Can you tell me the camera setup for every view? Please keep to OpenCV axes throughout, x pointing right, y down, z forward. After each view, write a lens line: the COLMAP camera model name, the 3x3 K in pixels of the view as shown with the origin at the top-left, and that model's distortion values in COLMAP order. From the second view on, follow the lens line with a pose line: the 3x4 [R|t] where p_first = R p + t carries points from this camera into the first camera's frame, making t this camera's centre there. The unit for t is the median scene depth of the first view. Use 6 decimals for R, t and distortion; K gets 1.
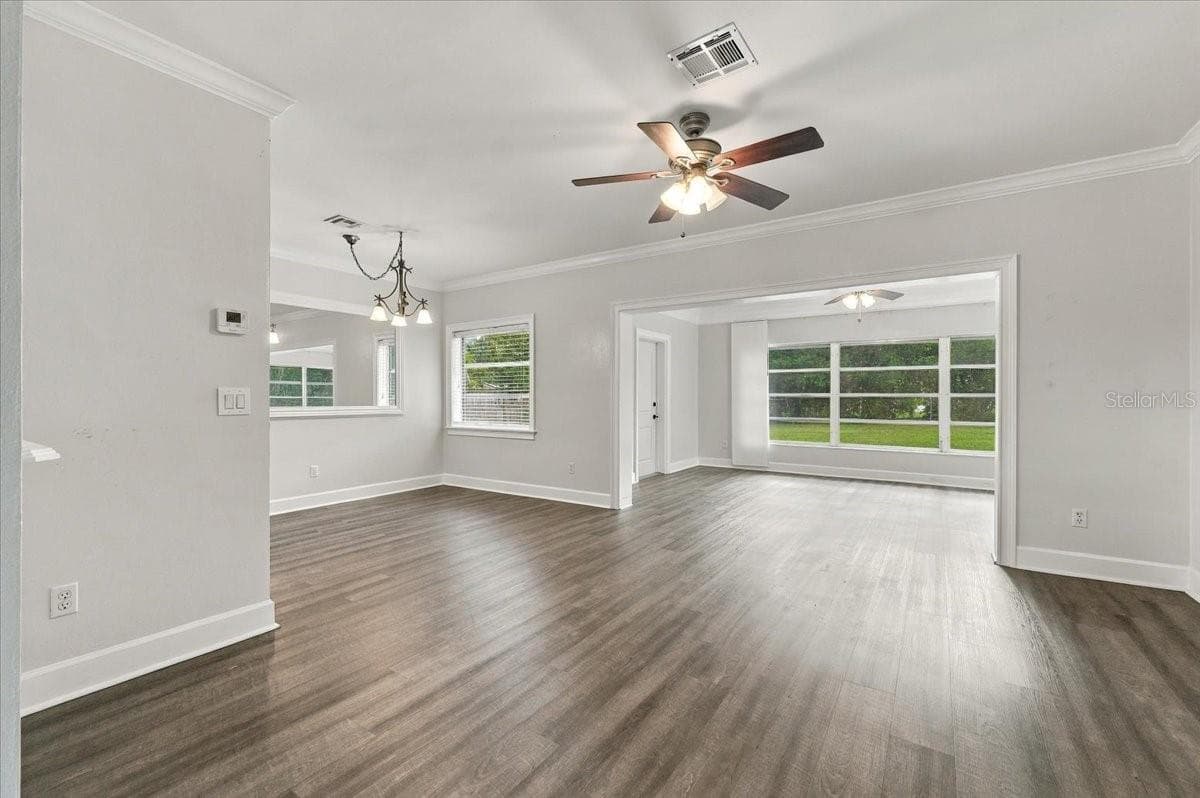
lens RADIAL K [[505.6, 0, 600.0], [0, 505.6, 399.0], [0, 0, 1]] dist [0.000245, 0.000078]
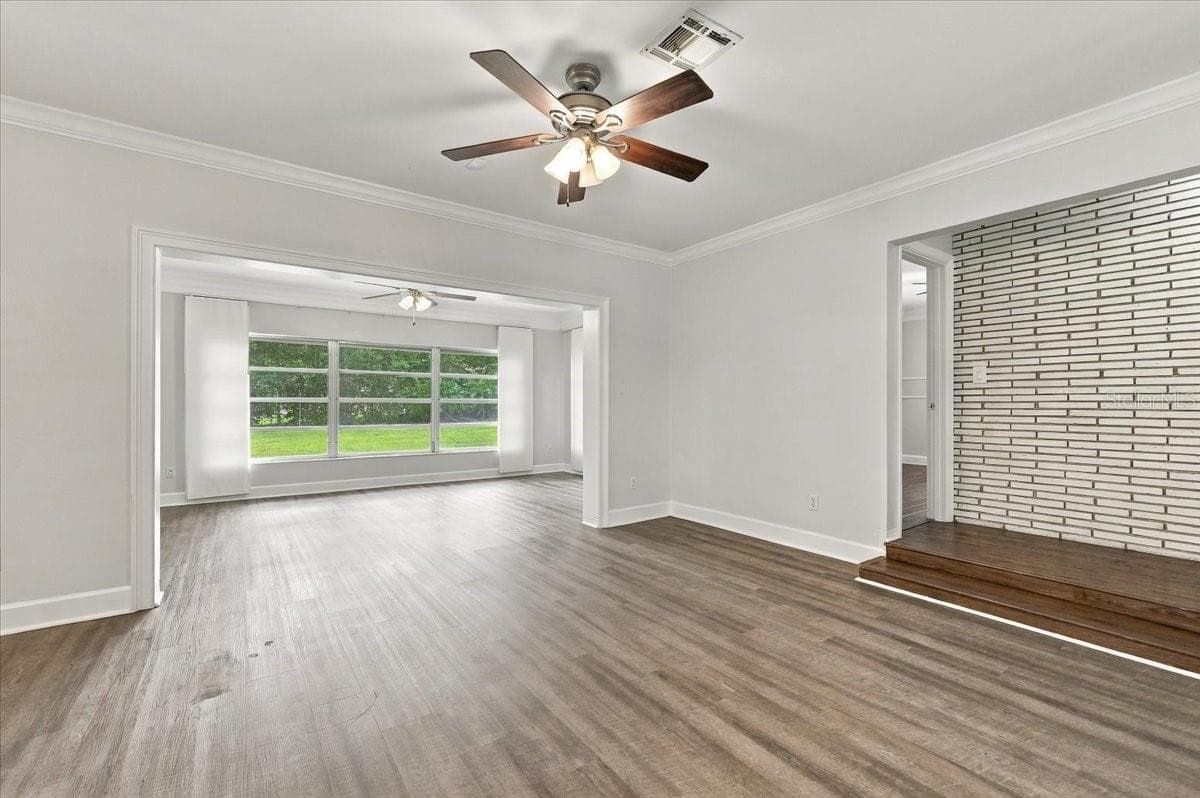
lens RADIAL K [[510.6, 0, 604.6], [0, 510.6, 401.1], [0, 0, 1]] dist [-0.001207, 0.000411]
pose [[0.350682, -0.000381, 0.936494, -0.394890], [0.004071, 0.999991, -0.001118, -0.003287], [-0.936486, 0.004204, 0.350681, 0.438452]]
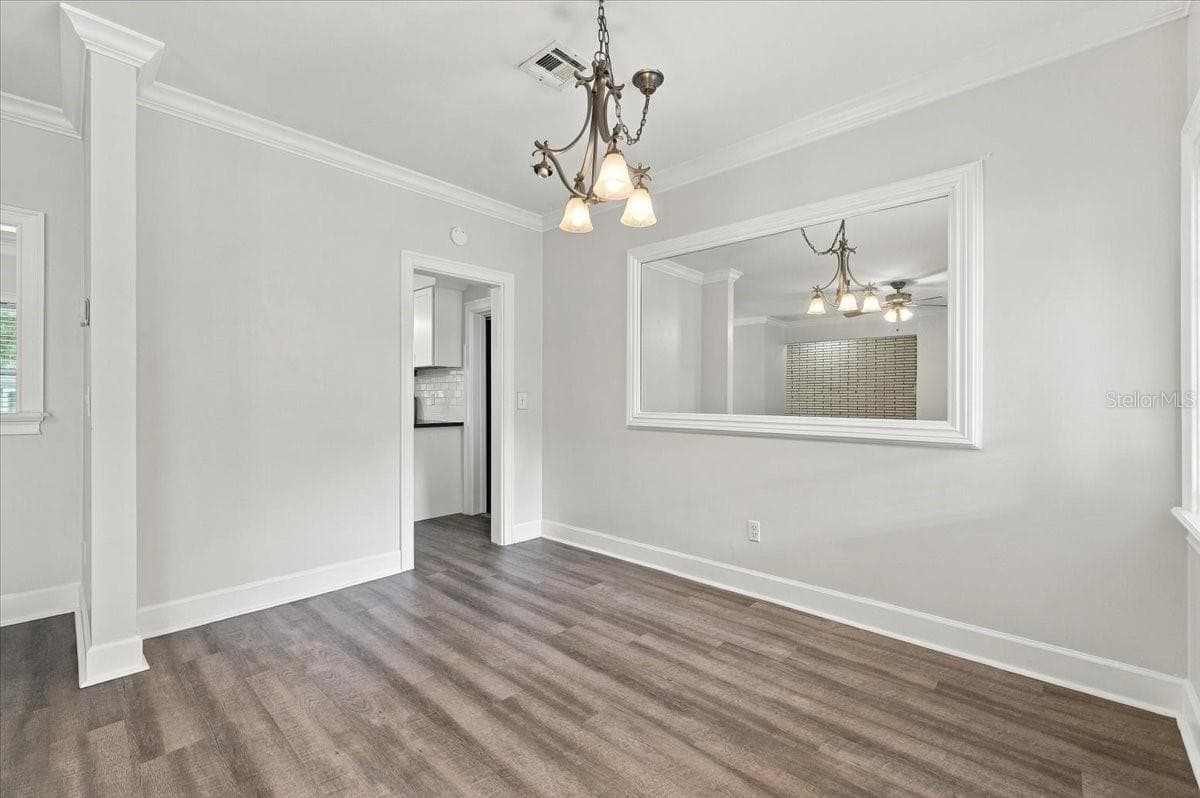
lens RADIAL K [[510.6, 0, 604.6], [0, 510.6, 401.1], [0, 0, 1]] dist [-0.001207, 0.000411]
pose [[-0.153011, 0.005498, -0.988209, 0.013982], [-0.007262, 0.999951, 0.006688, -0.003387], [0.988198, 0.008200, -0.152963, 1.183889]]
